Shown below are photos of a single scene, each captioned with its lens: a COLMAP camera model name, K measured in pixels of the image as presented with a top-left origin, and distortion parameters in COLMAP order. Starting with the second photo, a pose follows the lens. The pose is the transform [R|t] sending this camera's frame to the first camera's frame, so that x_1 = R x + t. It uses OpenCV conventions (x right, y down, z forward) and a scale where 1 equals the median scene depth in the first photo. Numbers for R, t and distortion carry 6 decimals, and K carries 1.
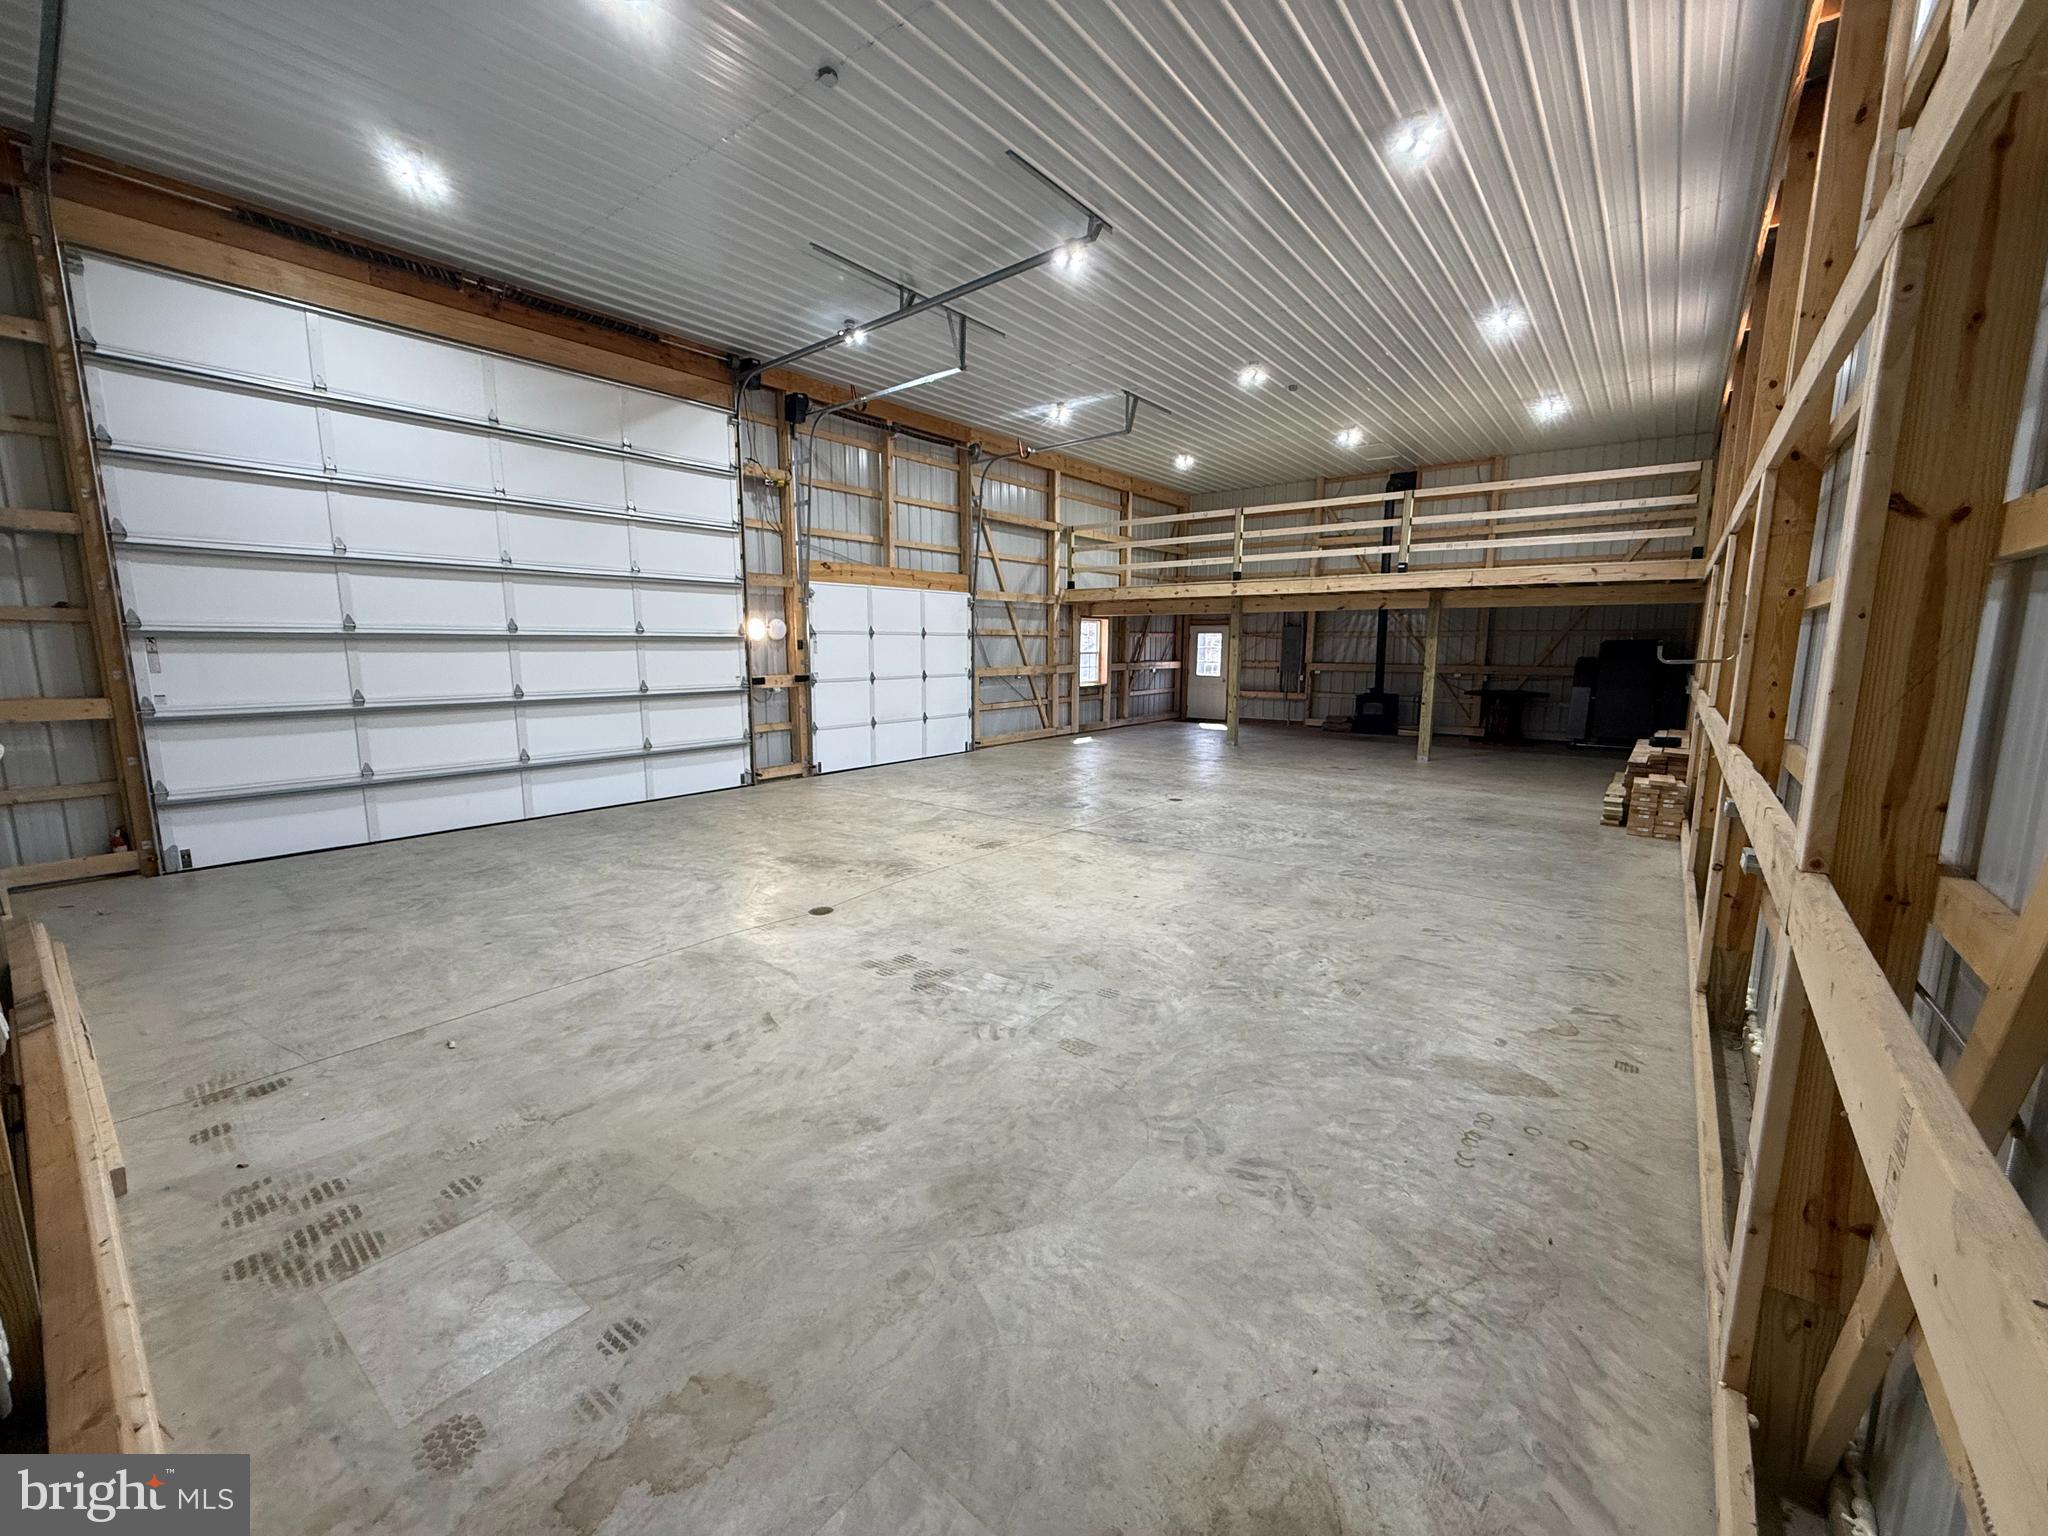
lens RADIAL K [[814.0, 0, 1014.3], [0, 814.0, 767.2], [0, 0, 1]] dist [-0.000446, 0.000424]
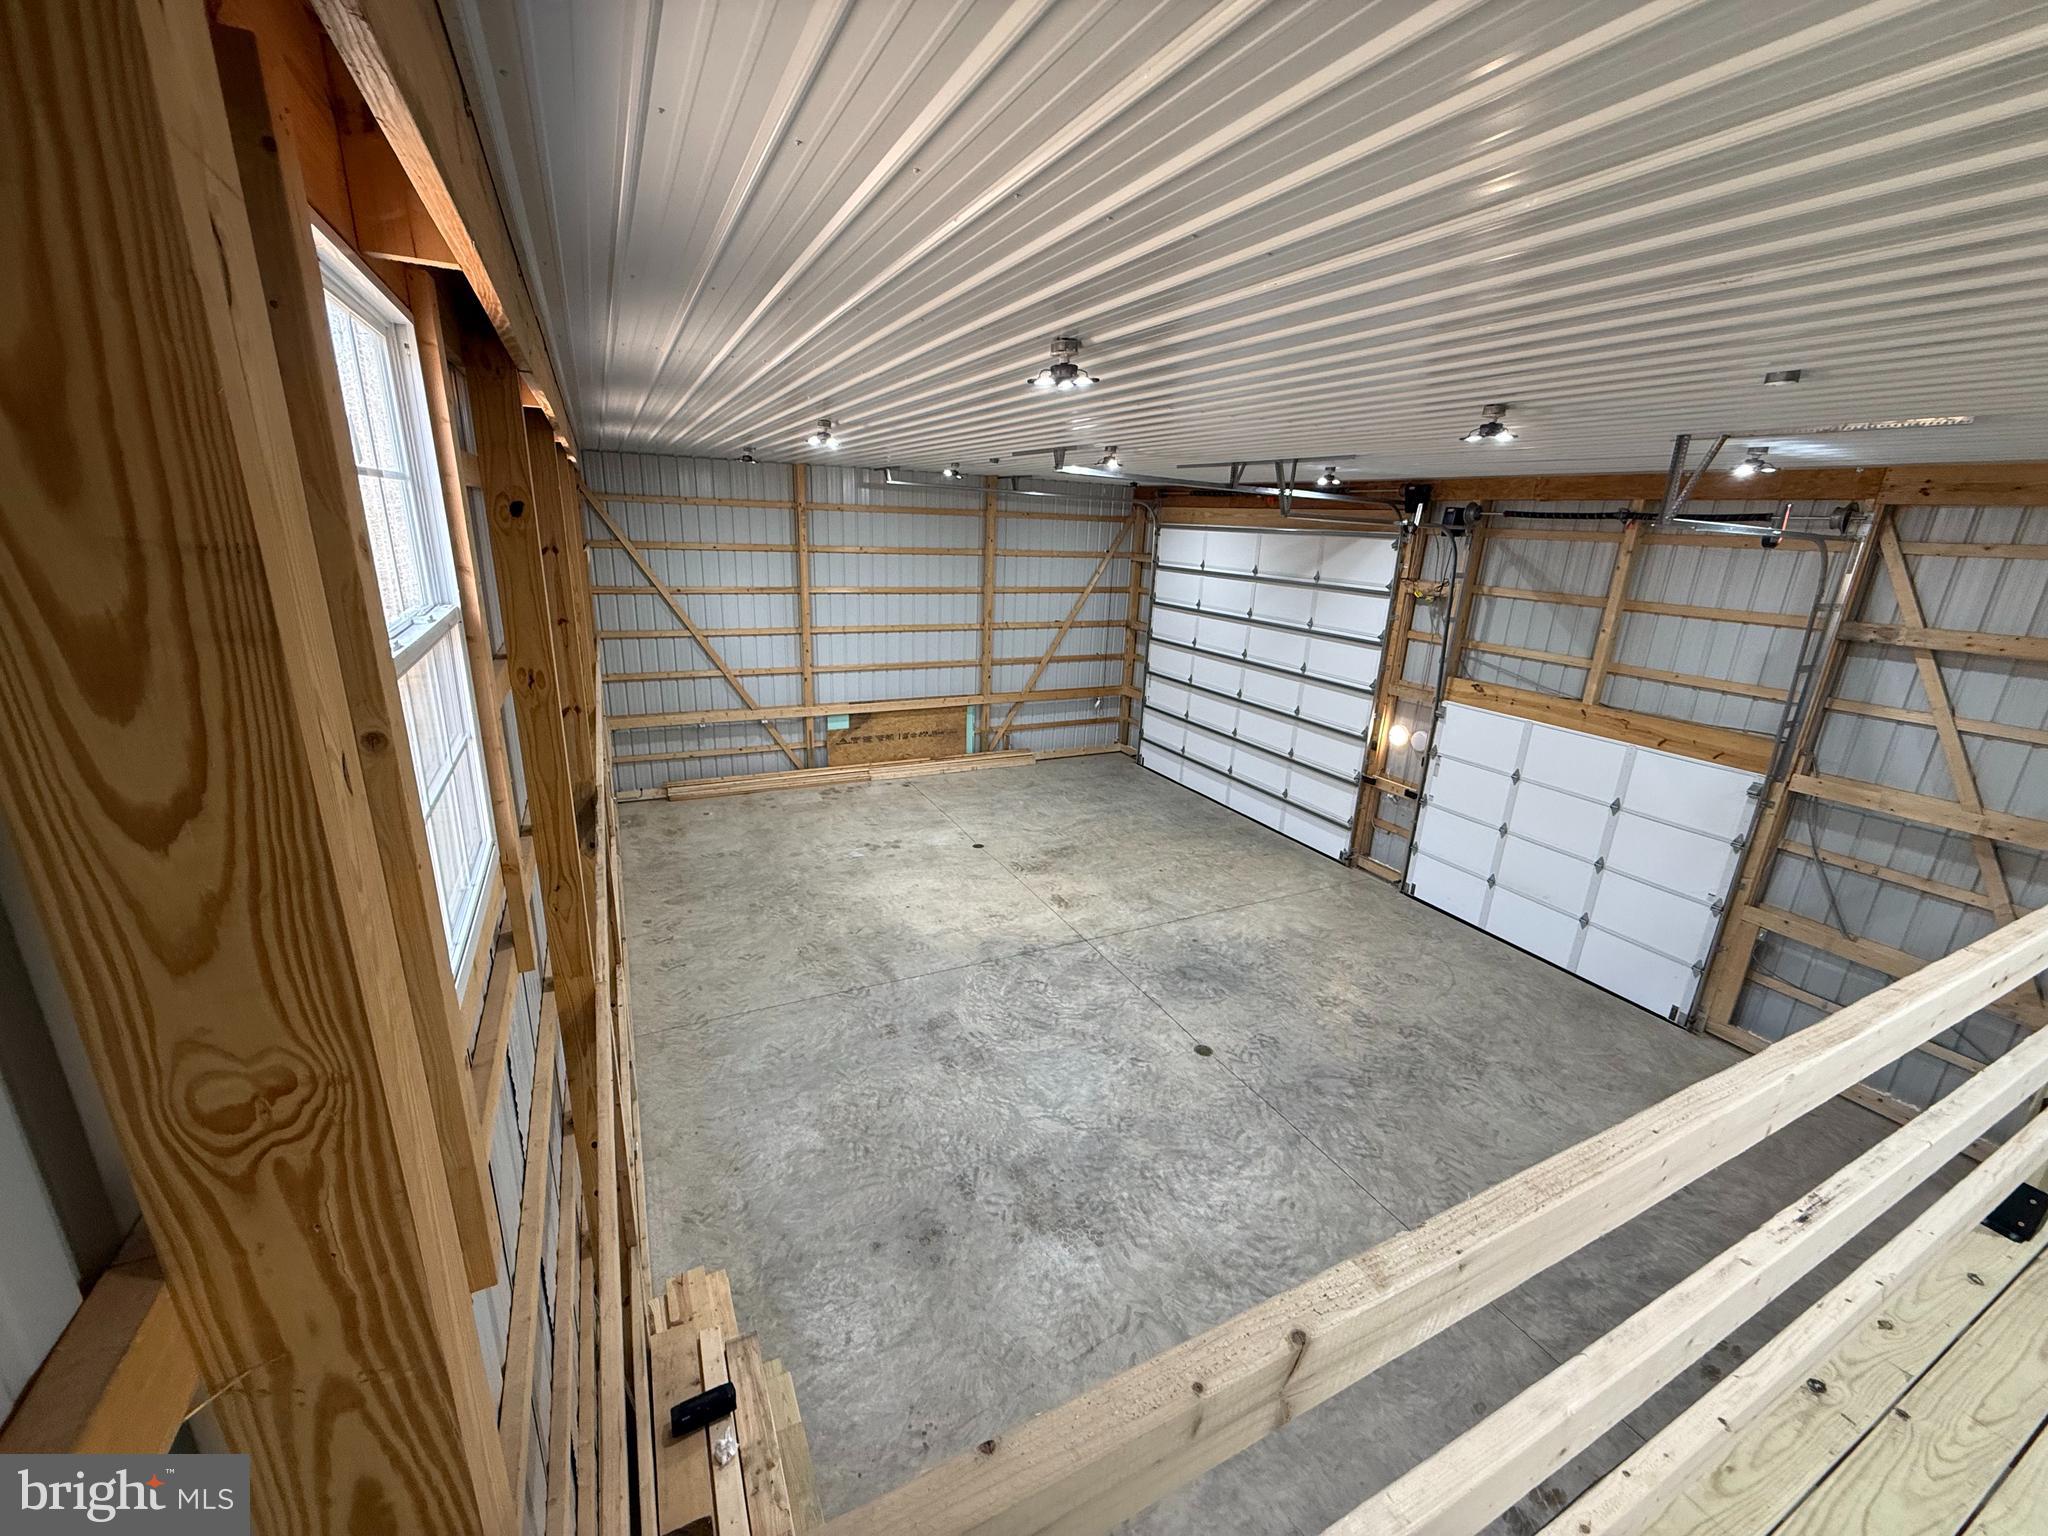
lens RADIAL K [[814.0, 0, 1020.4], [0, 814.0, 772.7], [0, 0, 1]] dist [-0.000446, 0.000424]
pose [[-0.424536, 0.249488, -0.870359, 1.066411], [-0.177146, 0.919820, 0.350072, -0.535761], [0.887912, 0.302799, -0.346301, 1.254989]]
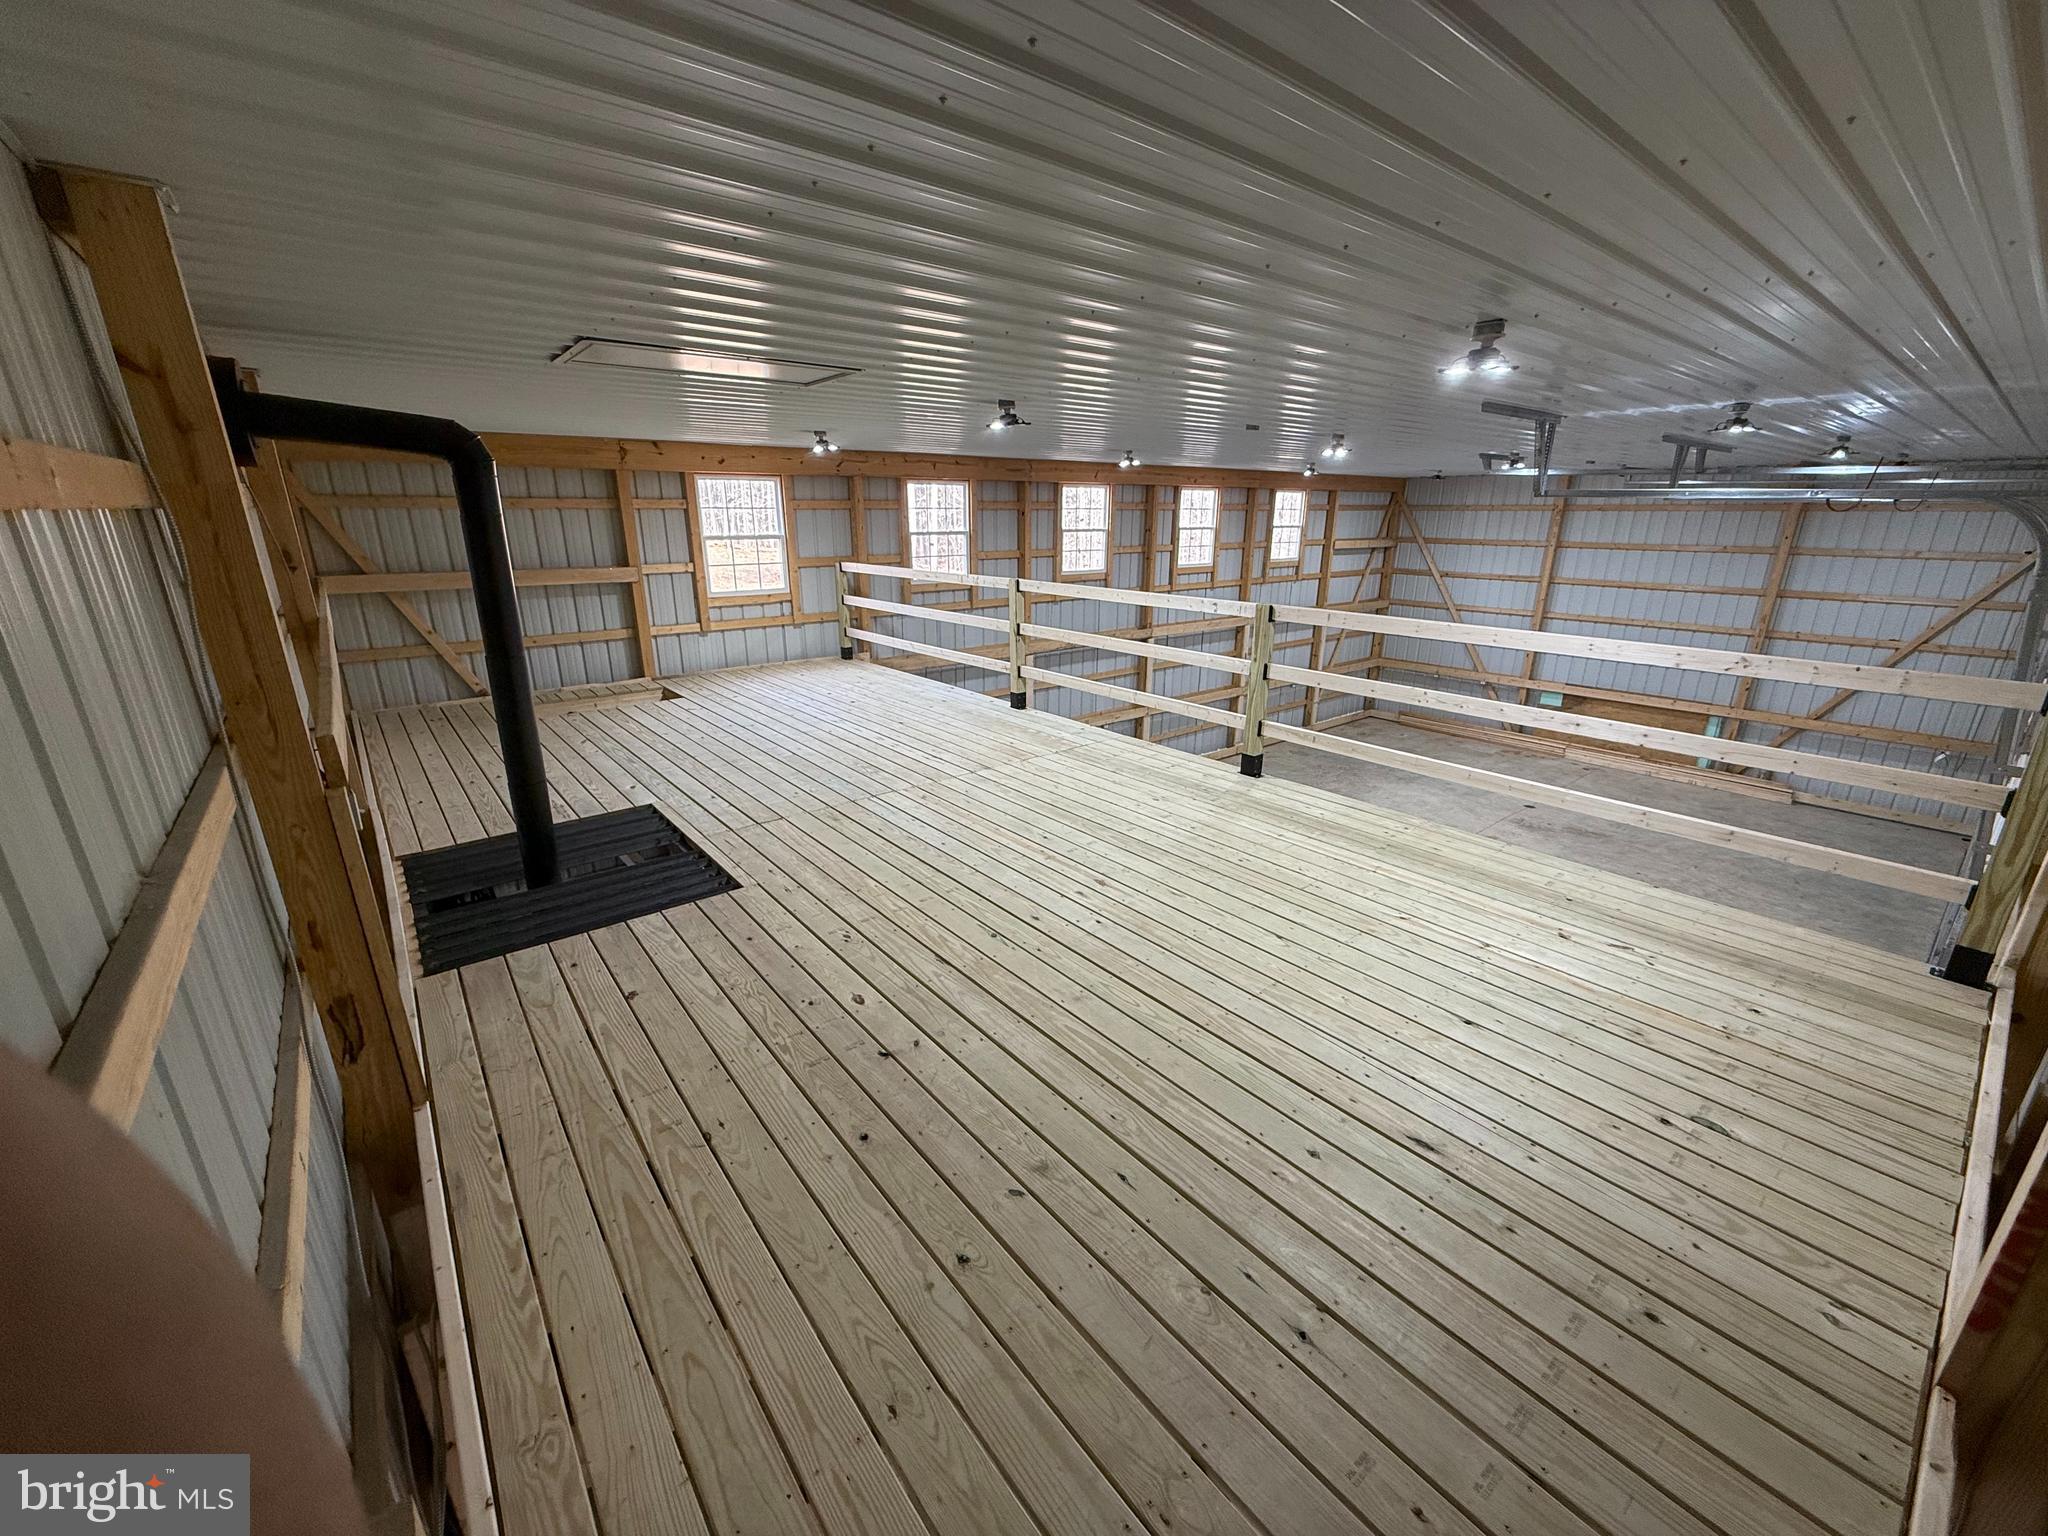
lens RADIAL K [[814.0, 0, 1017.4], [0, 814.0, 764.4], [0, 0, 1]] dist [-0.000446, 0.000424]
pose [[-0.975970, -0.069810, 0.206419, 0.518233], [0.028473, 0.898315, 0.438428, -0.713981], [-0.216036, 0.433770, -0.874741, 2.355956]]
